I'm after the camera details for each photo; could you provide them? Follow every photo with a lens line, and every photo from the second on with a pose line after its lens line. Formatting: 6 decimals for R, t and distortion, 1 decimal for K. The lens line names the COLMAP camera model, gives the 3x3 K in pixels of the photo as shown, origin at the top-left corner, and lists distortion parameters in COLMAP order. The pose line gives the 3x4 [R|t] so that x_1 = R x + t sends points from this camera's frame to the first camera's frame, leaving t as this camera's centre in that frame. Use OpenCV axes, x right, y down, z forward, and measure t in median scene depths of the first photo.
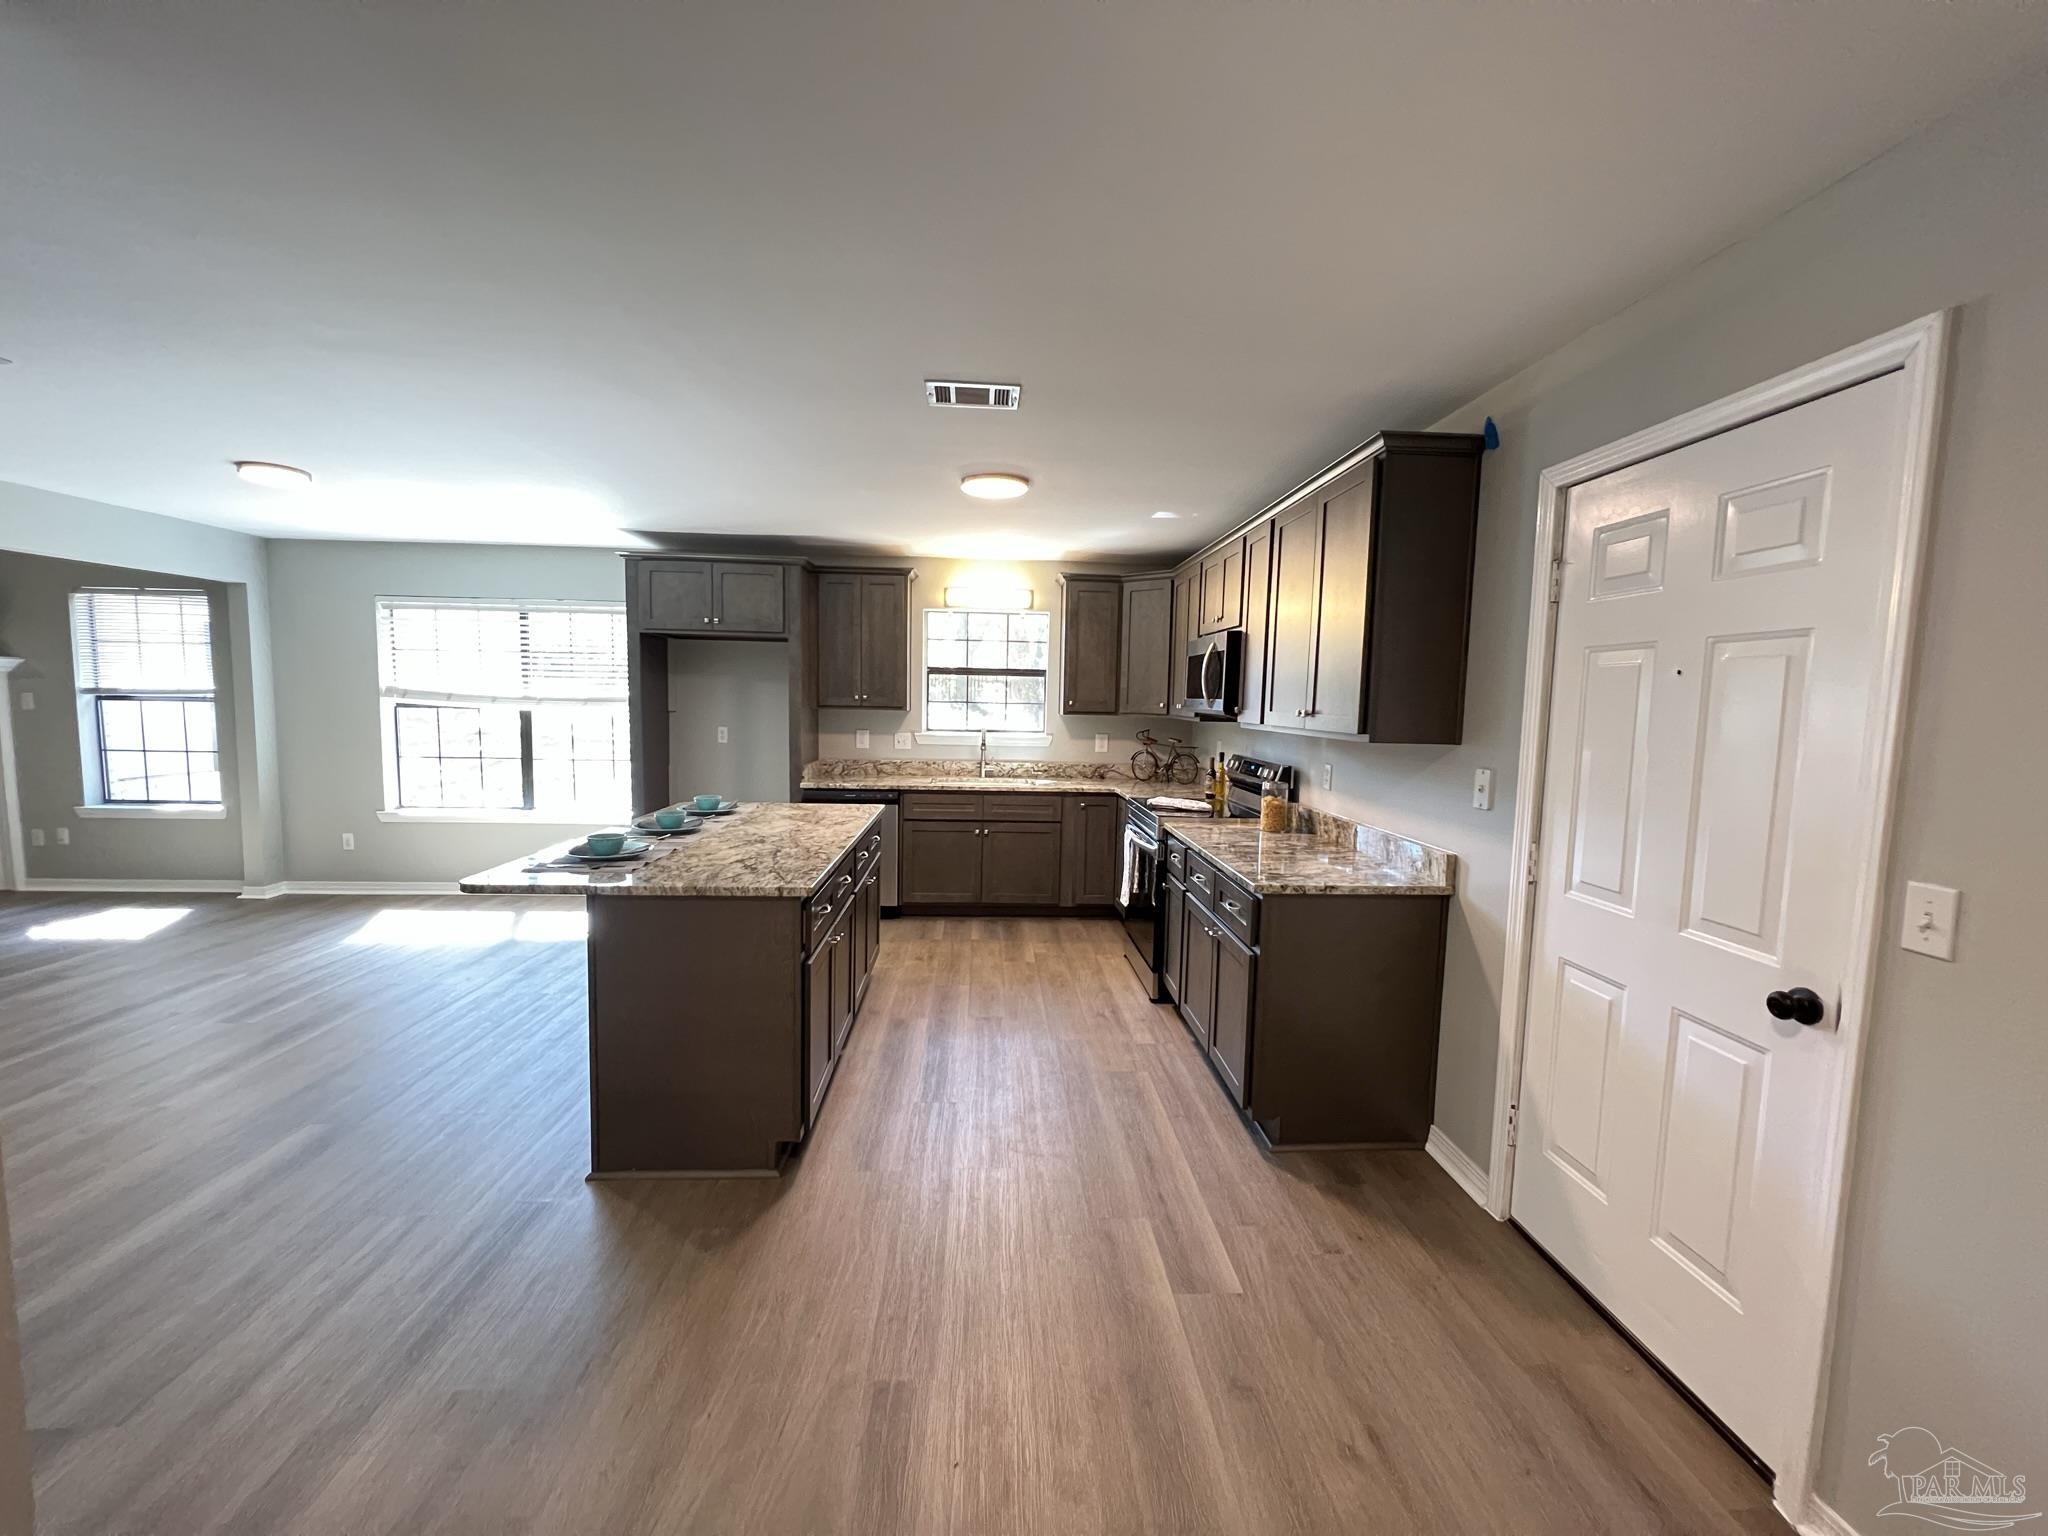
lens RADIAL K [[821.1, 0, 1032.7], [0, 821.1, 776.6], [0, 0, 1]] dist [0.000438, 0.000299]
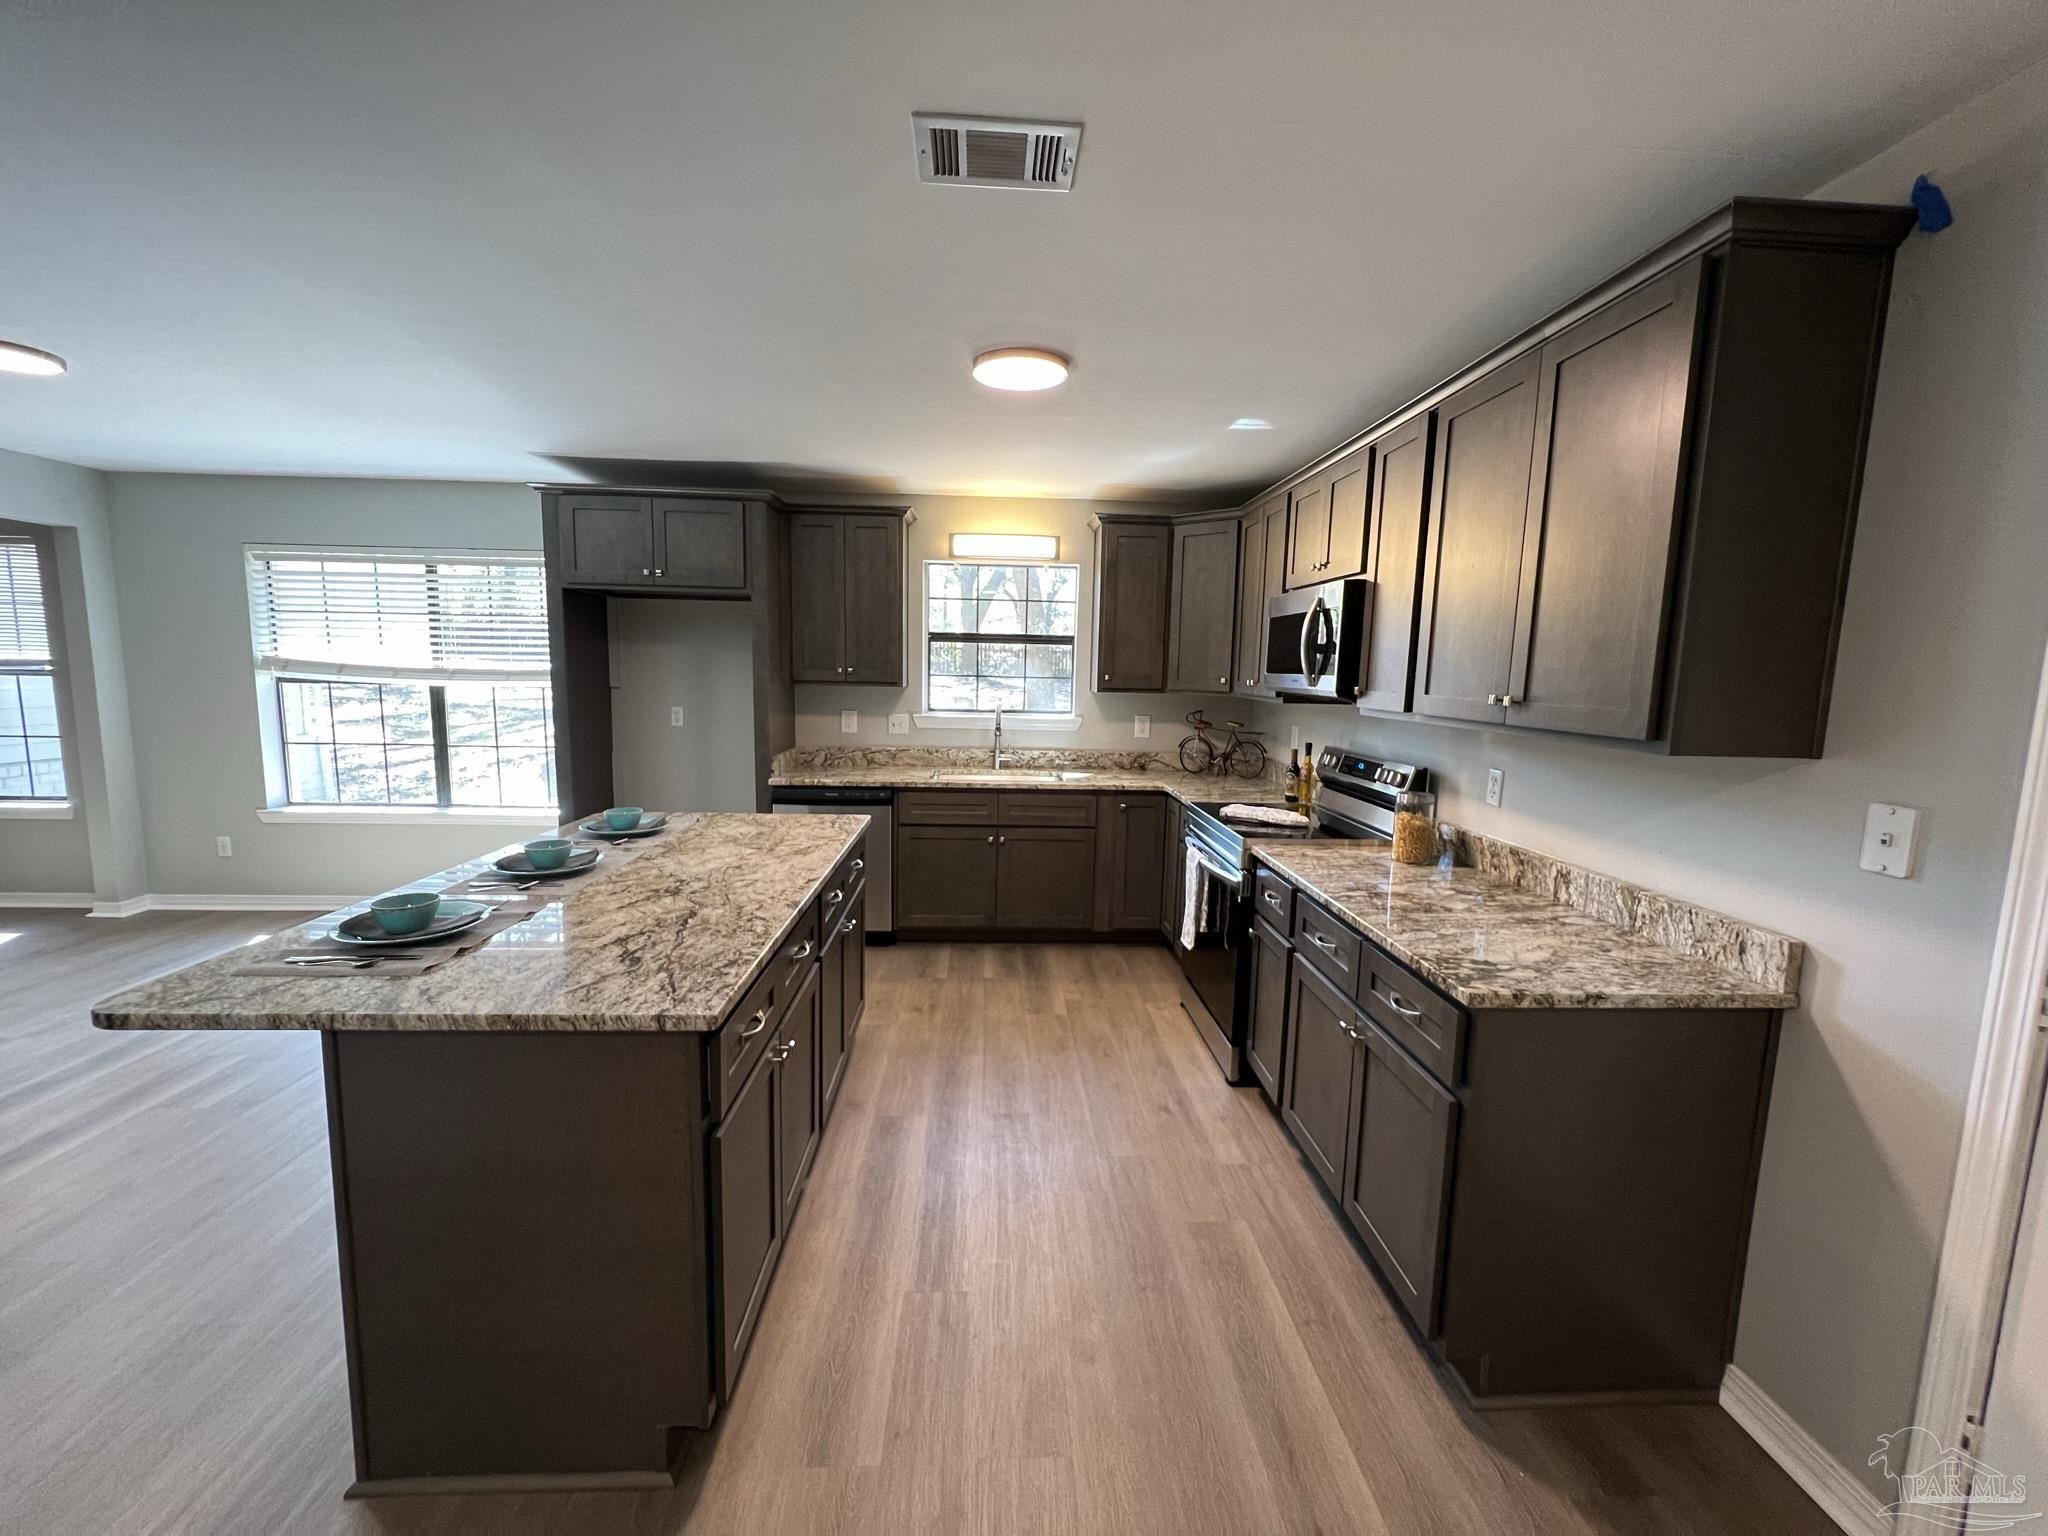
lens RADIAL K [[825.5, 0, 1031.8], [0, 825.5, 775.3], [0, 0, 1]] dist [-0.001976, 0.001083]
pose [[0.999963, 0.001717, -0.008474, -0.028706], [-0.001422, 0.999397, 0.034706, -0.031518], [0.008529, -0.034693, 0.999362, 0.271815]]
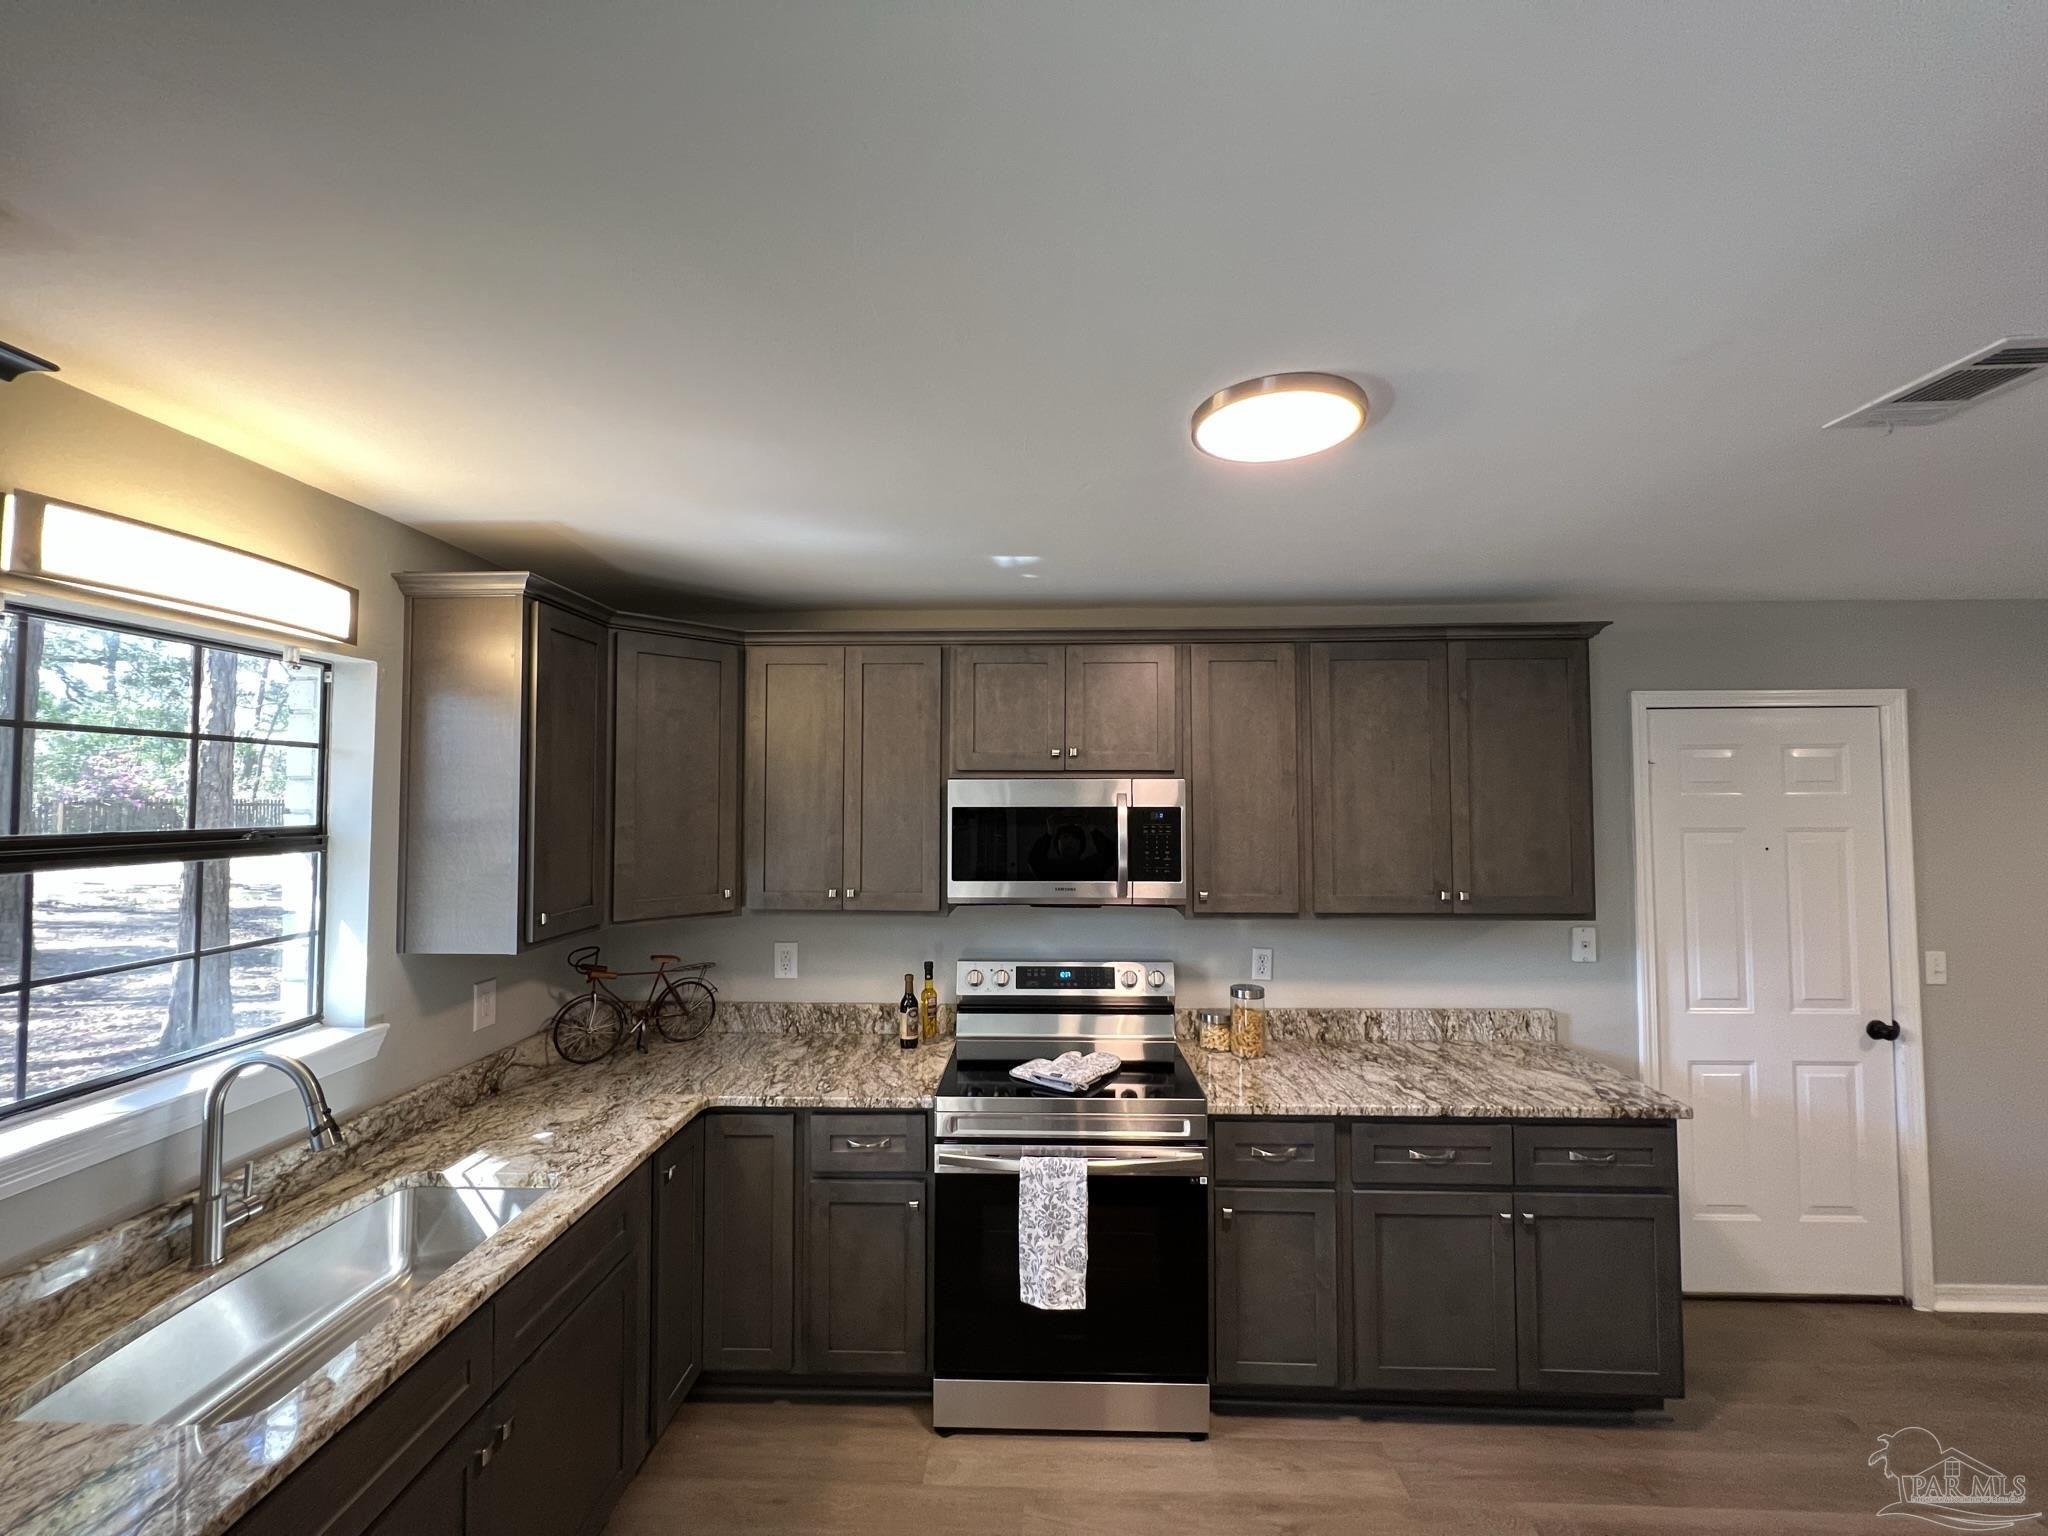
lens RADIAL K [[821.1, 0, 1027.3], [0, 821.1, 775.5], [0, 0, 1]] dist [0.000438, 0.000299]
pose [[0.094922, 0.007315, 0.995458, -0.436866], [0.099689, 0.994877, -0.016816, -0.180478], [-0.990481, 0.100833, 0.093706, 1.058015]]
